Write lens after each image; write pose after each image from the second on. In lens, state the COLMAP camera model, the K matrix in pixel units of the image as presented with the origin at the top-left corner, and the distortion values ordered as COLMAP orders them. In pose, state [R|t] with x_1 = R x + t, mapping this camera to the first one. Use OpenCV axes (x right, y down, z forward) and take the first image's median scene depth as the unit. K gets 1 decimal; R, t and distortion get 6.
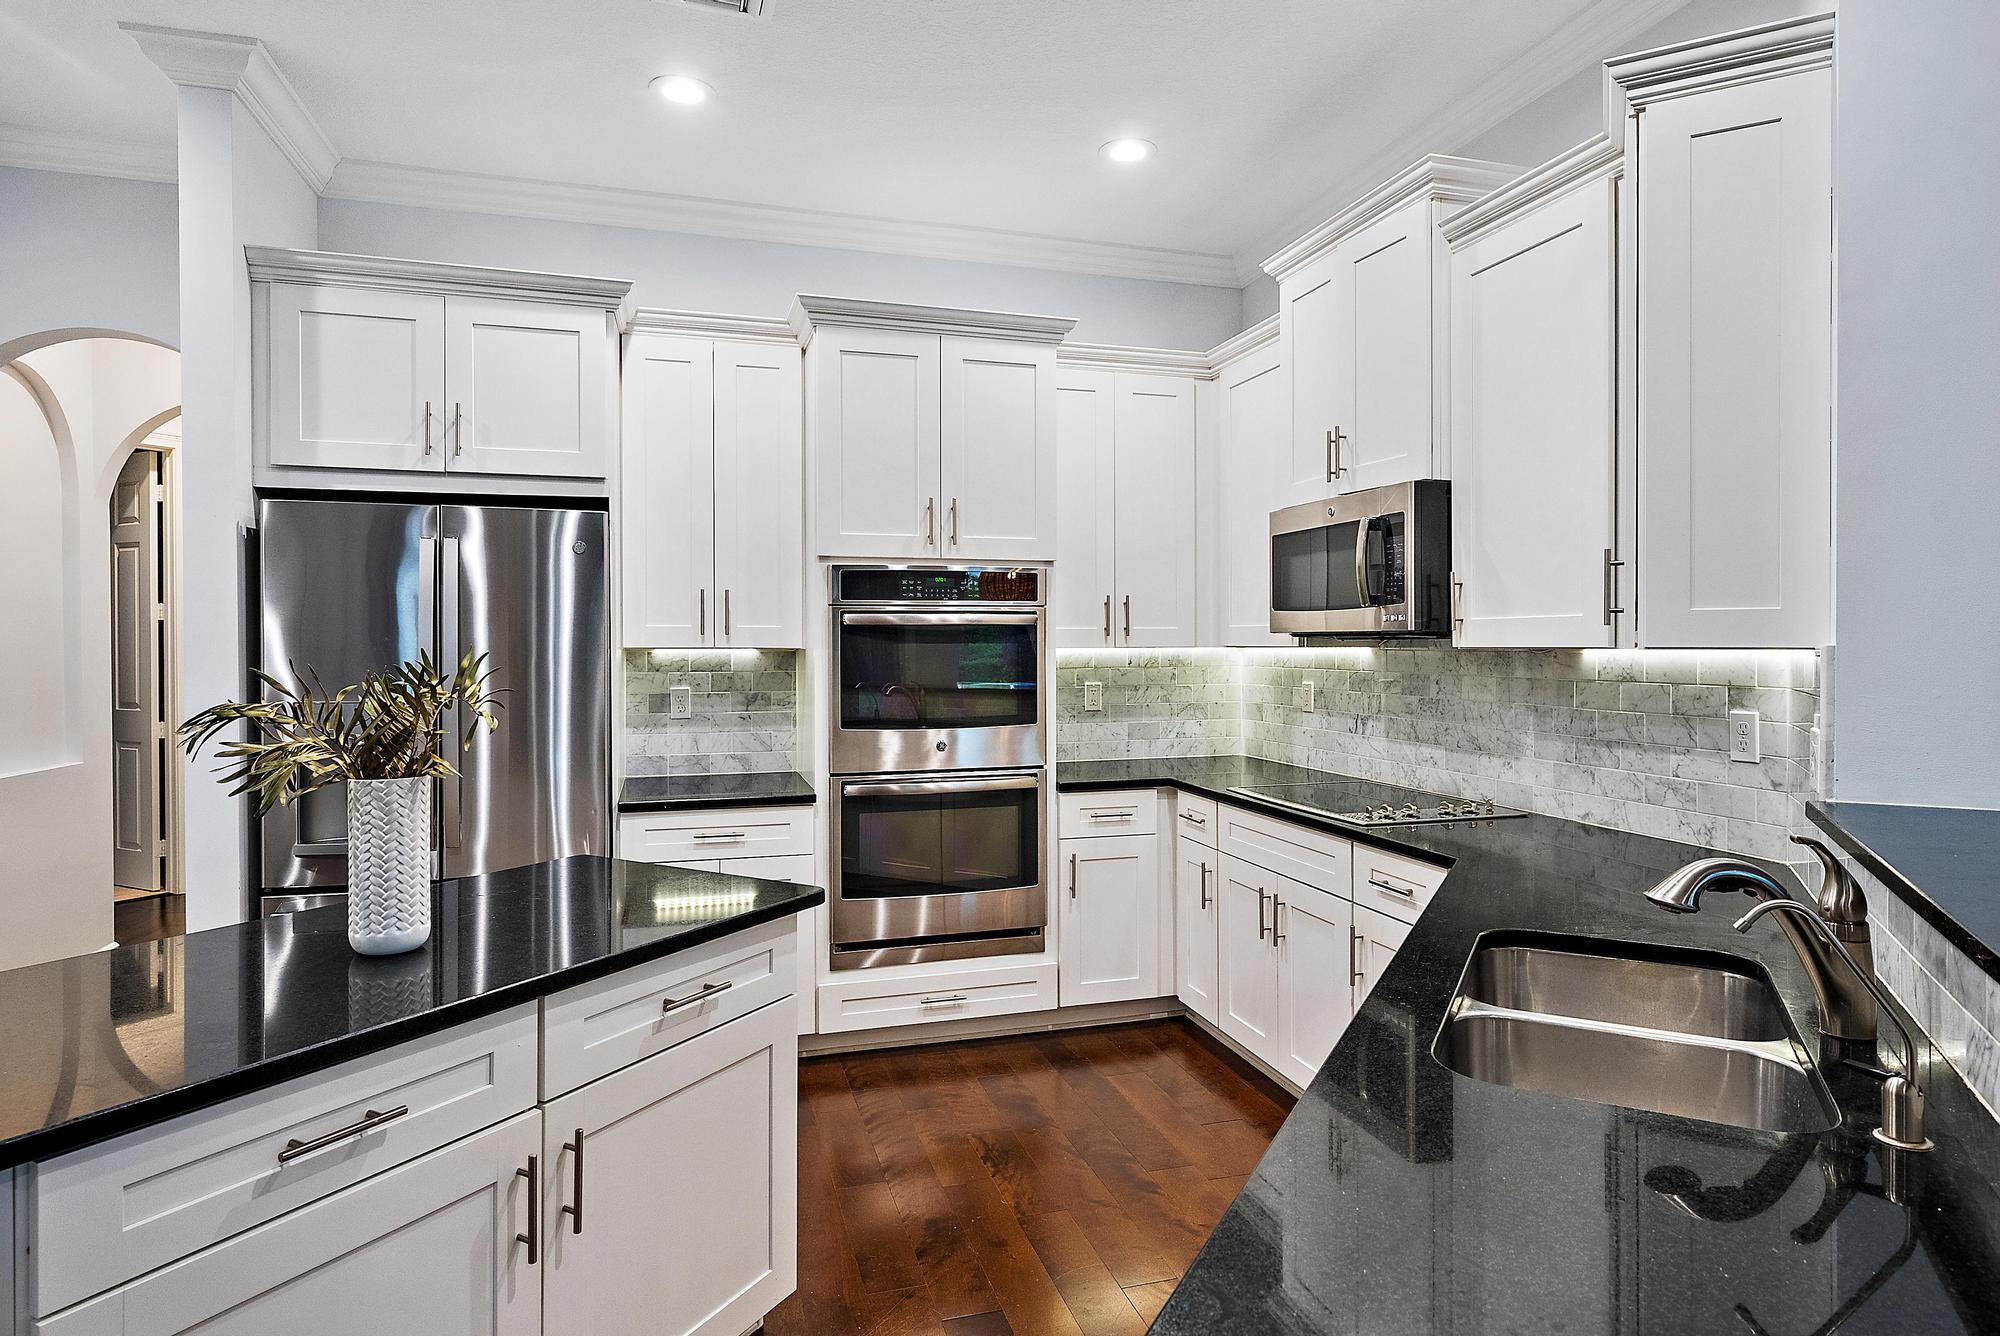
lens RADIAL K [[1096.3, 0, 1009.0], [0, 1096.3, 654.6], [0, 0, 1]] dist [0.001067, 0.002337]
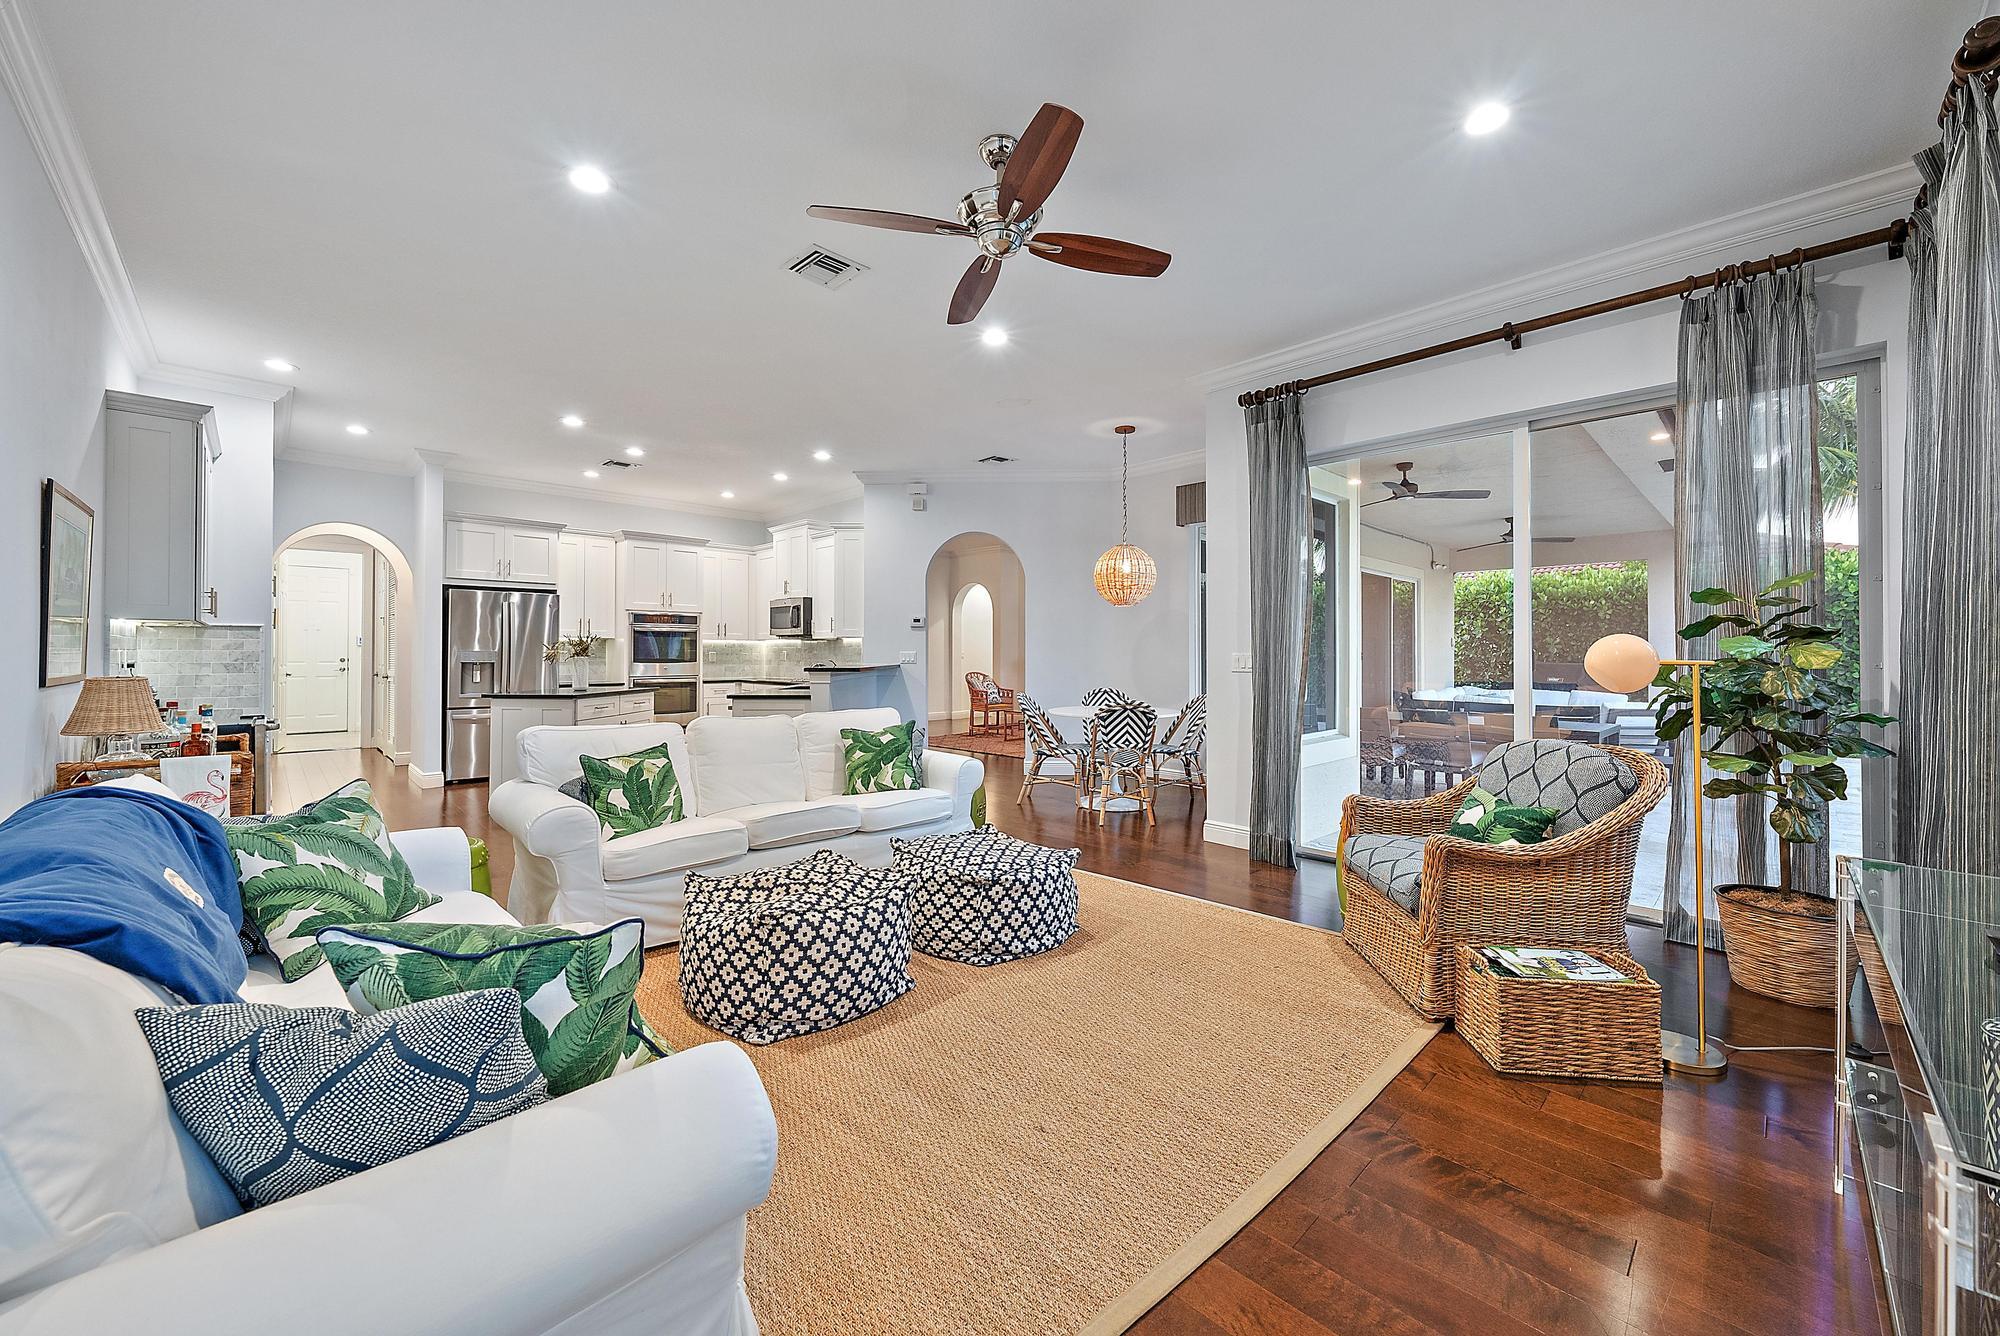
lens RADIAL K [[771.4, 0, 1015.9], [0, 771.4, 649.4], [0, 0, 1]] dist [-0.006747, 0.000078]
pose [[0.883005, 0.007345, 0.469306, -0.226906], [0.000208, 0.999871, -0.016042, 0.066729], [-0.469364, 0.014263, 0.882890, -1.576524]]
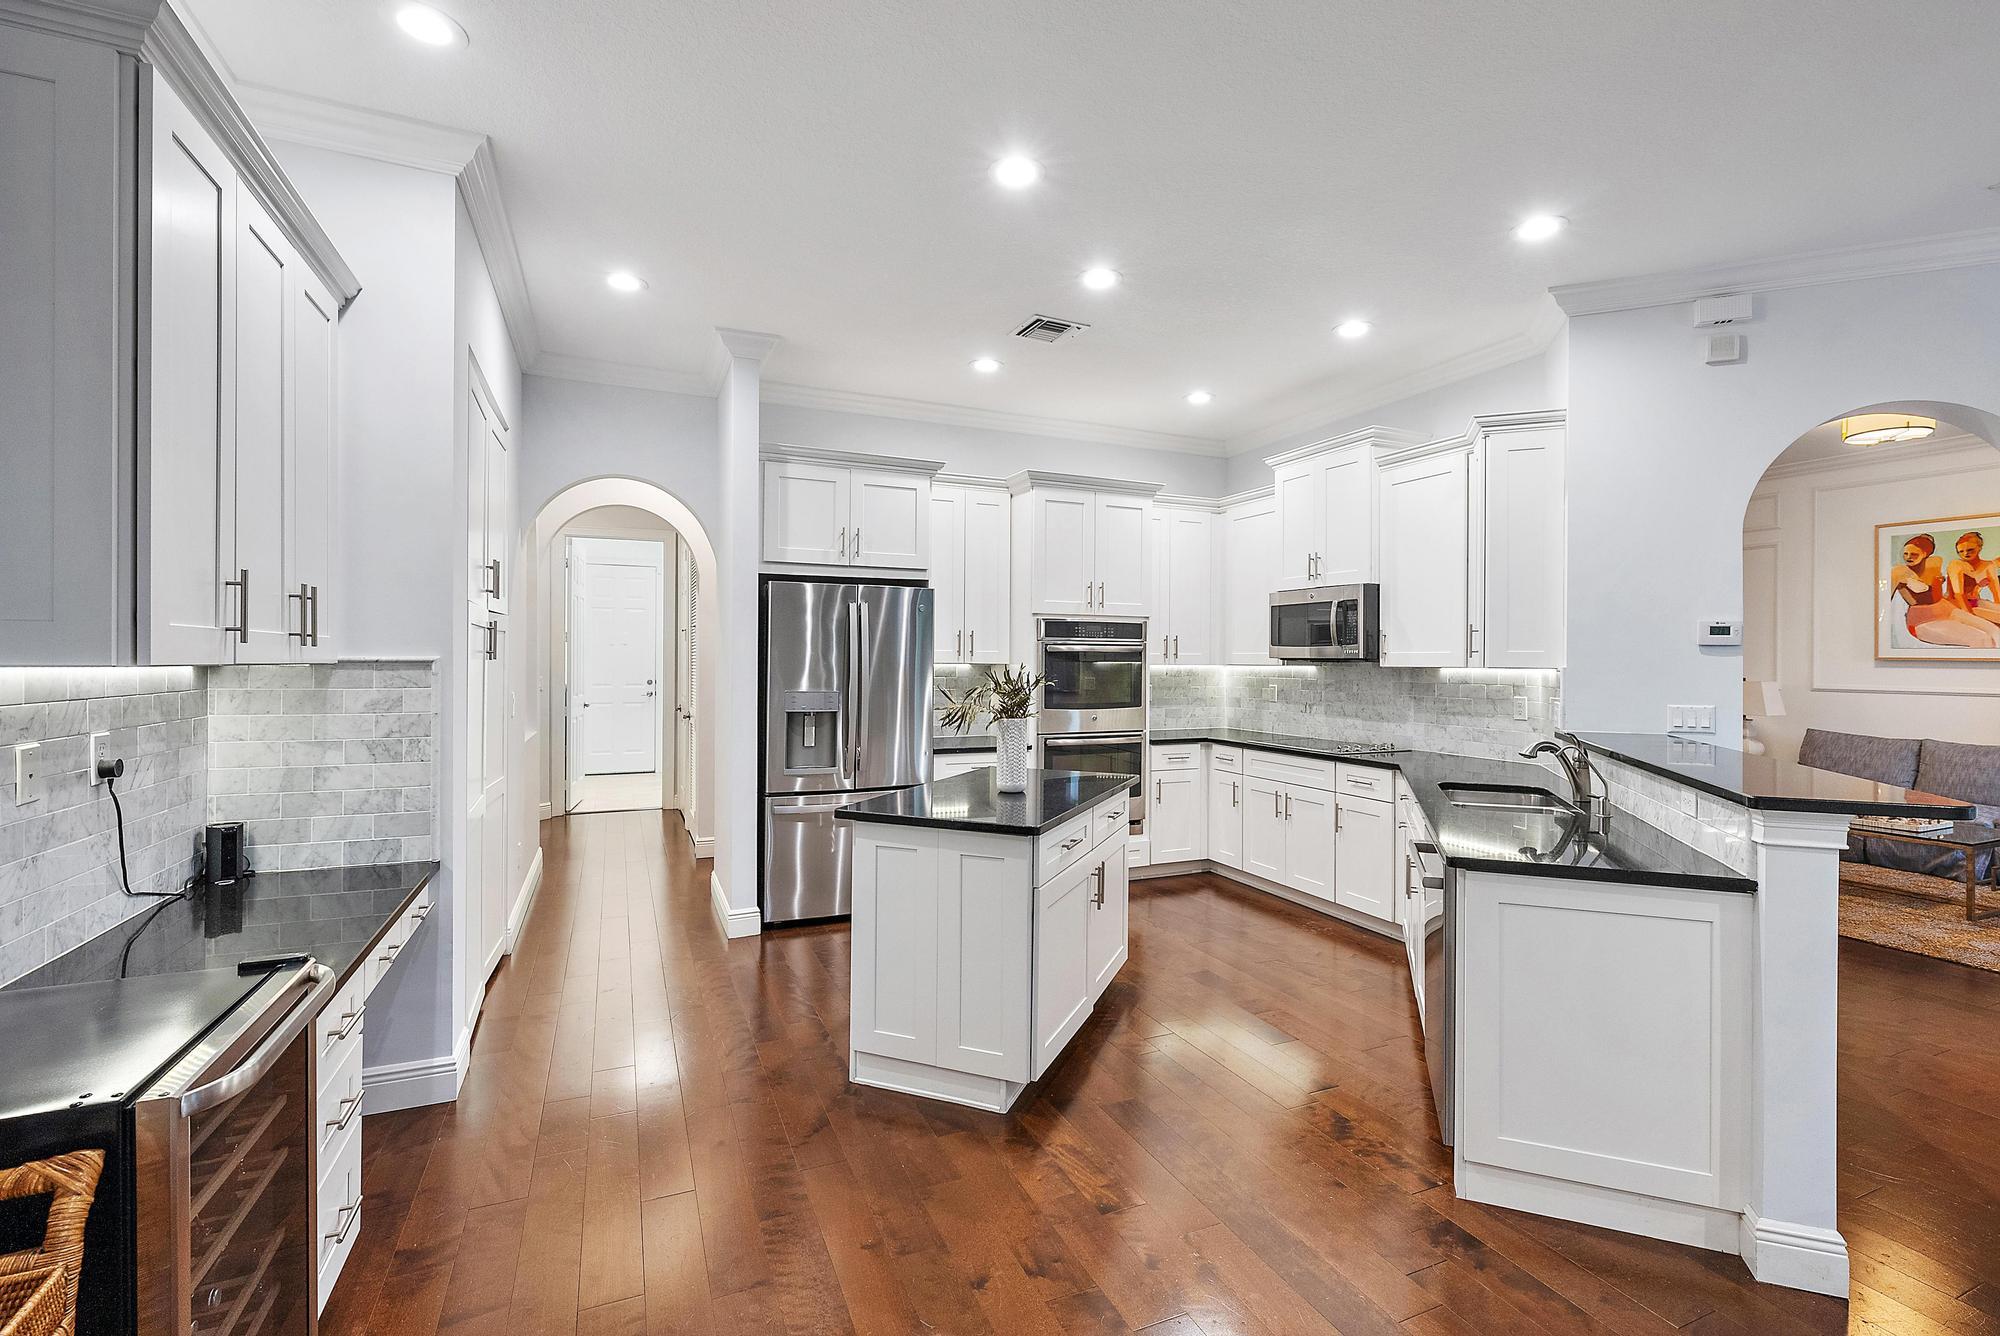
lens RADIAL K [[880.9, 0, 1003.6], [0, 880.9, 662.5], [0, 0, 1]] dist [0.003375, 0.000124]
pose [[0.992116, 0.007769, 0.125086, -0.410823], [-0.006951, 0.999952, -0.006973, 0.001792], [-0.125134, 0.006049, 0.992121, -0.441966]]
